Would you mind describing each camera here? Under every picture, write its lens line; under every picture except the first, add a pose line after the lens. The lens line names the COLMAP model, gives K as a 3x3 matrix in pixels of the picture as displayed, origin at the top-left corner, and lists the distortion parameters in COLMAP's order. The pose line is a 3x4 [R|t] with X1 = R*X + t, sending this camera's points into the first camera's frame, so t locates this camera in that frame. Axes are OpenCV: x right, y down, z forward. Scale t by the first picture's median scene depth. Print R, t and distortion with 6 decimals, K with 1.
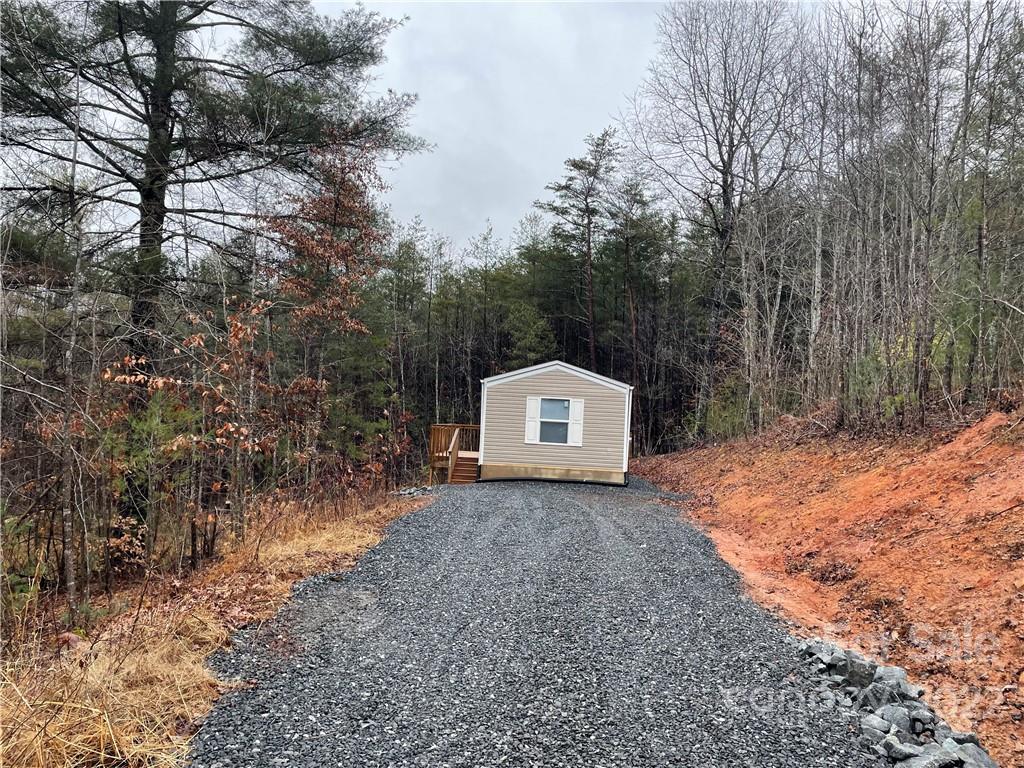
lens RADIAL K [[770.9, 0, 506.7], [0, 770.9, 388.2], [0, 0, 1]] dist [0.070202, -0.082937]
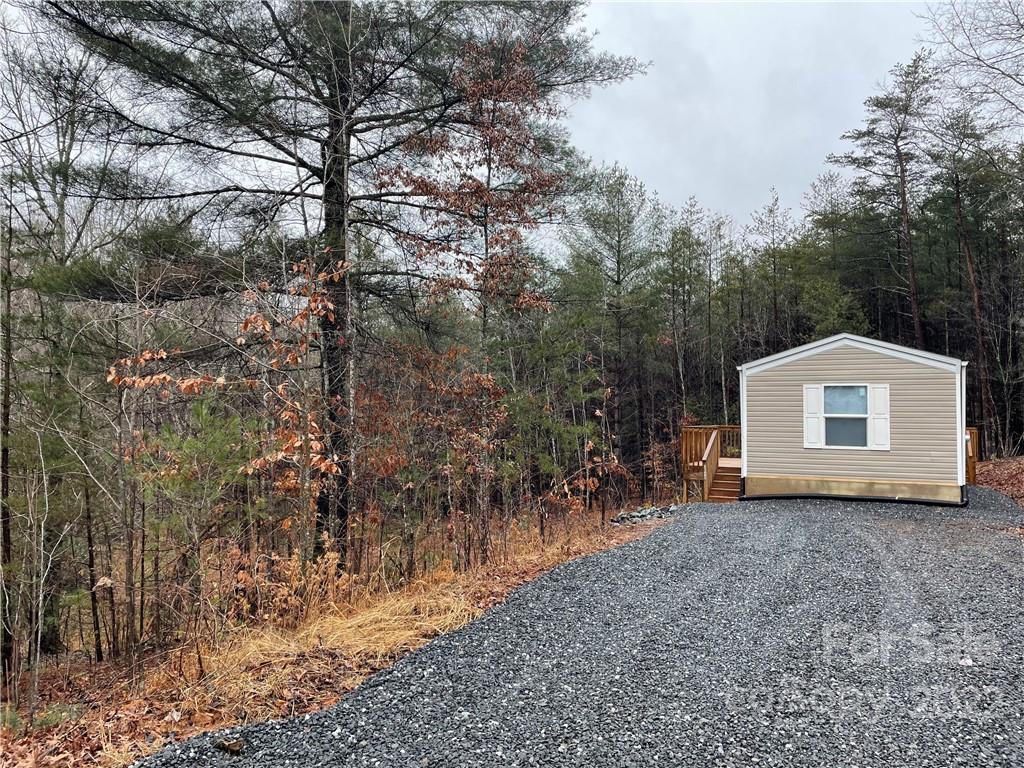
lens RADIAL K [[770.9, 0, 518.3], [0, 770.9, 380.2], [0, 0, 1]] dist [0.070202, -0.082937]
pose [[0.927817, -0.059378, -0.368279, 0.025347], [0.053456, 0.998225, -0.026271, 0.006025], [0.369185, 0.004688, 0.929344, 0.106421]]
